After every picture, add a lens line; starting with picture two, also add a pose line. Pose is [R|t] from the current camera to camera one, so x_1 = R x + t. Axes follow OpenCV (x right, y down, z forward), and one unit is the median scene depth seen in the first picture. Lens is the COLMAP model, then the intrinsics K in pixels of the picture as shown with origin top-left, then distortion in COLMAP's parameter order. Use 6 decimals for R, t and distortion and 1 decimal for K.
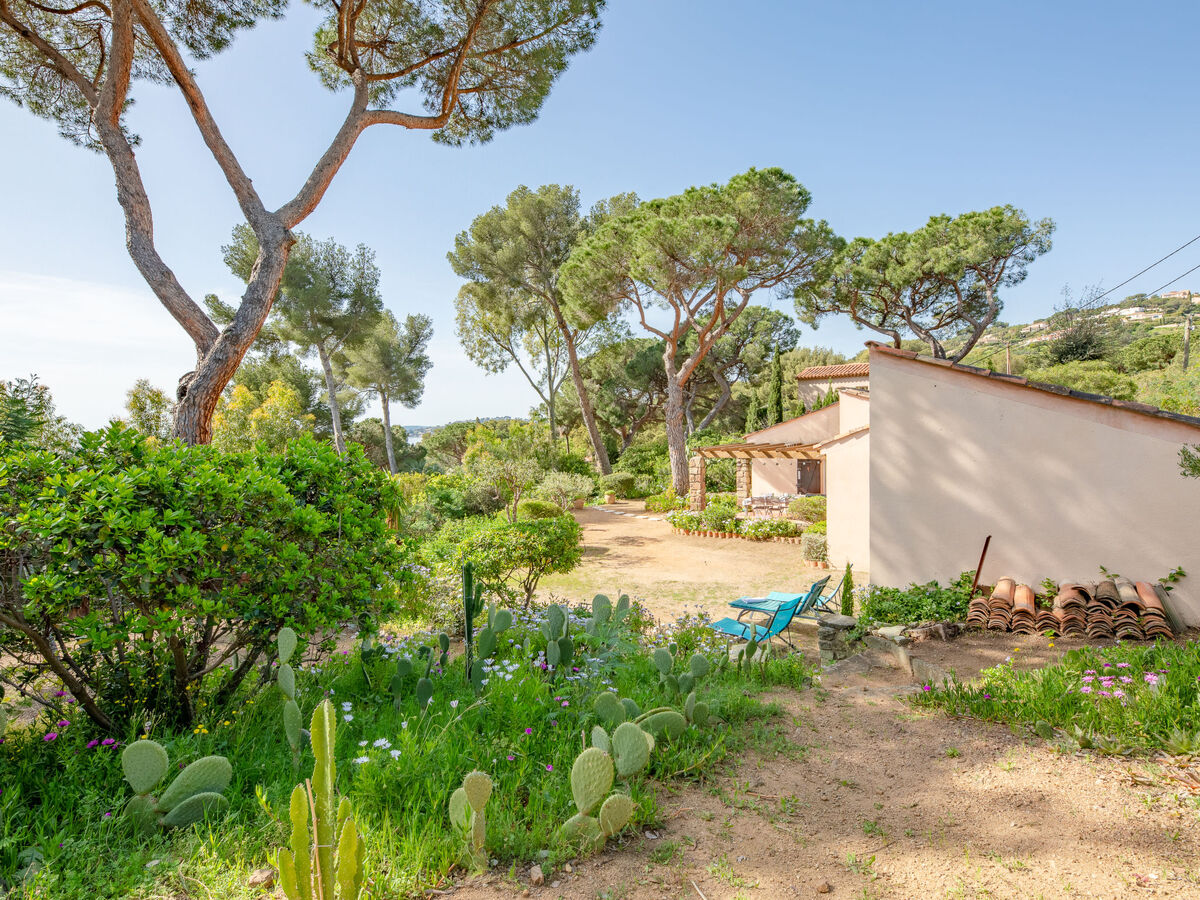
lens RADIAL K [[601.1, 0, 600.0], [0, 601.1, 450.0], [0, 0, 1]] dist [0.002632, -0.000920]
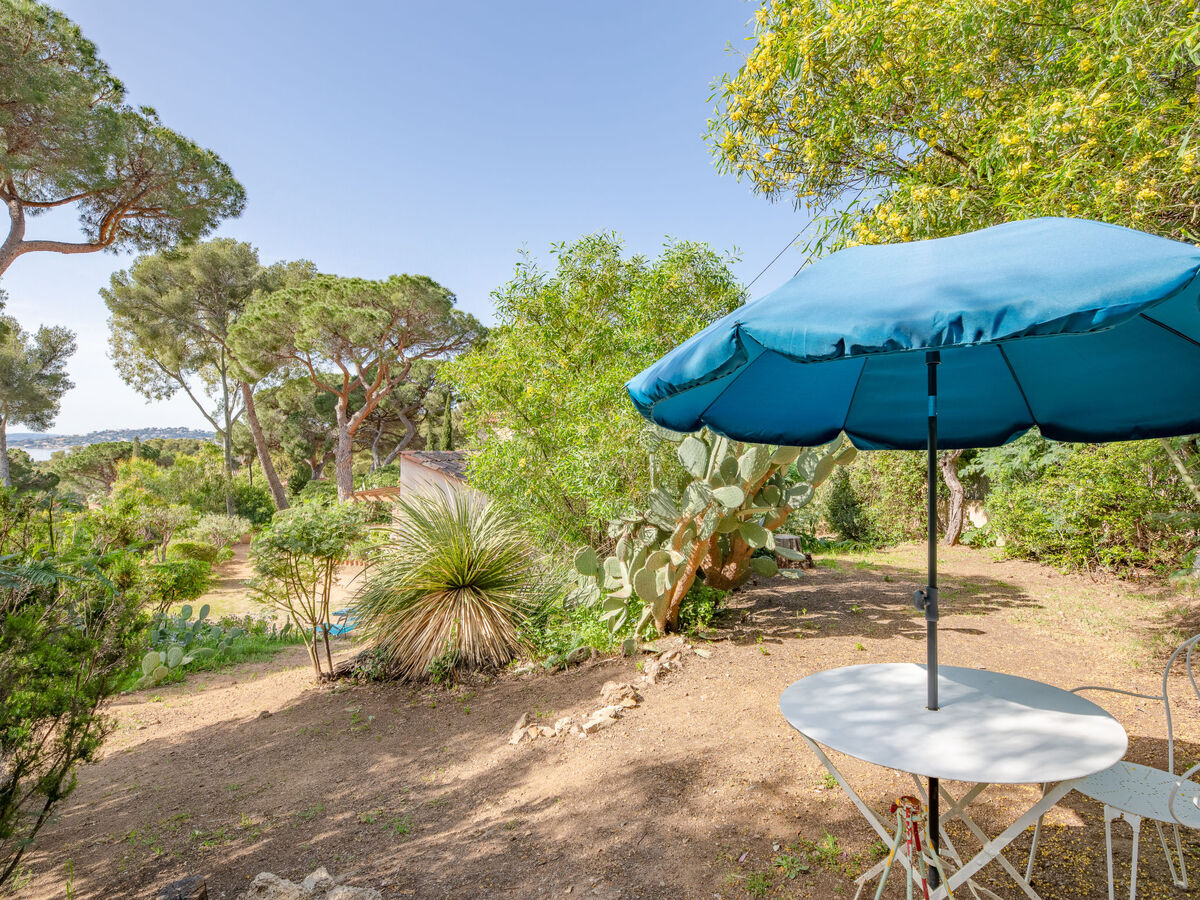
lens RADIAL K [[596.4, 0, 600.0], [0, 596.4, 450.0], [0, 0, 1]] dist [-0.000334, -0.000965]
pose [[0.896146, 0.032532, 0.442565, 0.035954], [-0.015694, 0.999009, -0.041656, -0.022407], [-0.443481, 0.030384, 0.895768, -0.147672]]
